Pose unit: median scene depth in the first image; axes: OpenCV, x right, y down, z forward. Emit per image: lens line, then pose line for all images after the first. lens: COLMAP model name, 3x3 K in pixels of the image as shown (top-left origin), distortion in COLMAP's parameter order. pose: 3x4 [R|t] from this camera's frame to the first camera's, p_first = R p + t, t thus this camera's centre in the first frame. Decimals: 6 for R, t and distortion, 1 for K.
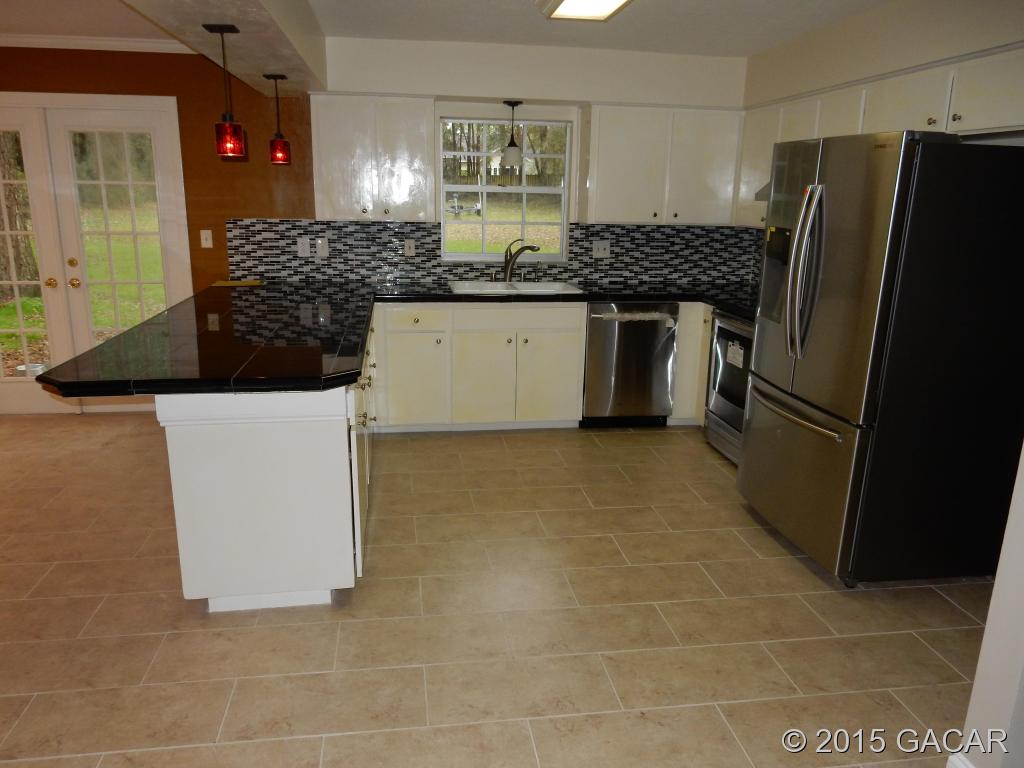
lens RADIAL K [[757.2, 0, 511.1], [0, 757.2, 389.5], [0, 0, 1]] dist [-0.013889, -0.000397]
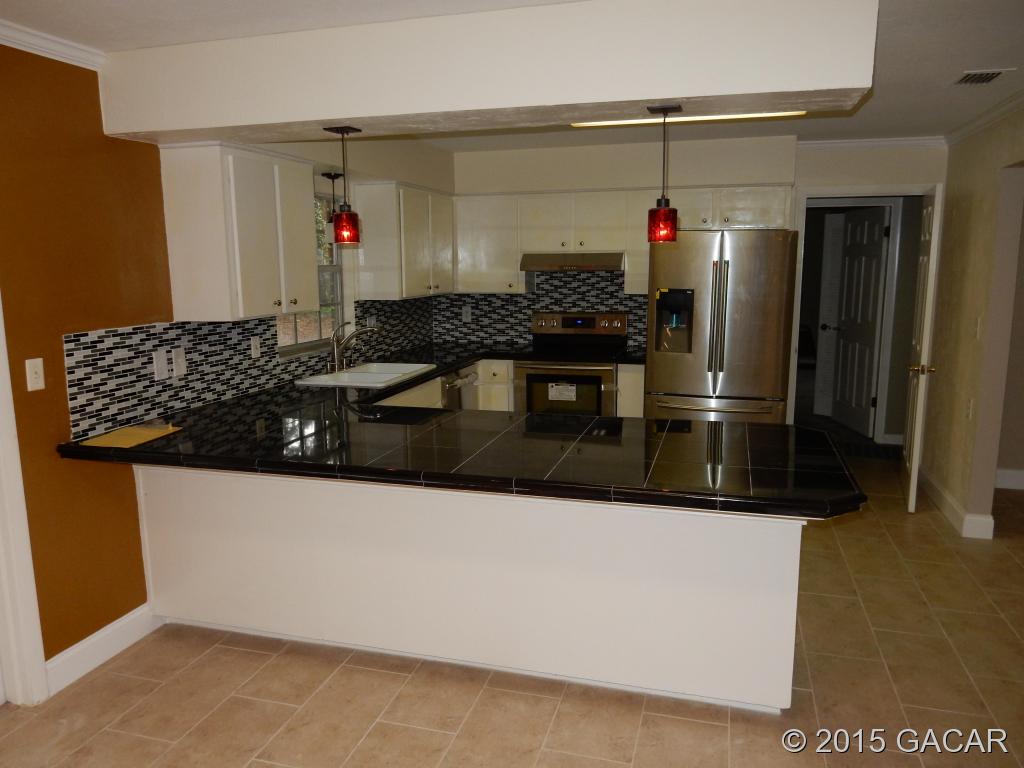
lens RADIAL K [[757.2, 0, 511.1], [0, 757.2, 379.8], [0, 0, 1]] dist [-0.013889, -0.000397]
pose [[0.414495, -0.163392, 0.895264, -0.737173], [0.243615, 0.967769, 0.063834, -0.143577], [-0.876838, 0.191641, 0.440940, 0.446711]]
